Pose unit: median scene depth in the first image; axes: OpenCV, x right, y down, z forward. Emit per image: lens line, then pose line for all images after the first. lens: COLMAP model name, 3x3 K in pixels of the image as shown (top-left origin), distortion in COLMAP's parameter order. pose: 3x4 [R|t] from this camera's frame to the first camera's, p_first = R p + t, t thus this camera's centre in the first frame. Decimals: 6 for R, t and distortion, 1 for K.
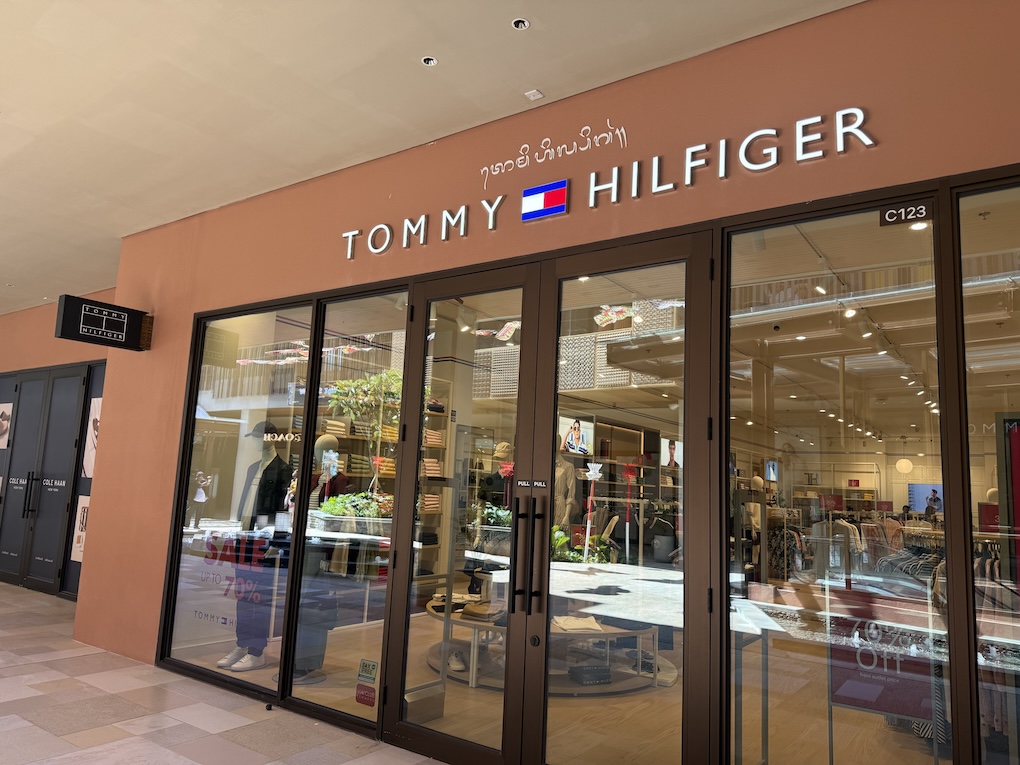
lens RADIAL K [[722.8, 0, 508.2], [0, 722.8, 384.2], [0, 0, 1]] dist [0.041107, -0.000979]
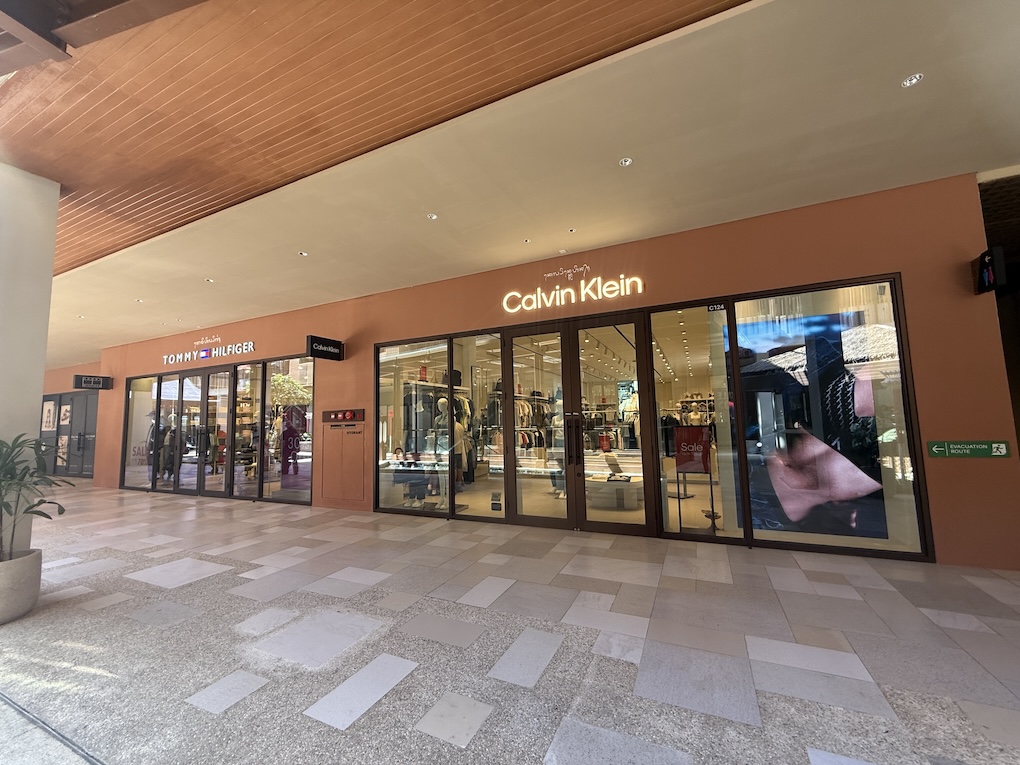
lens RADIAL K [[404.7, 0, 511.4], [0, 404.7, 381.7], [0, 0, 1]] dist [0.000178, -0.000001]
pose [[0.981025, -0.052979, 0.186502, 0.831688], [0.044036, 0.997687, 0.051777, -0.095799], [-0.188814, -0.042582, 0.981089, -0.964885]]
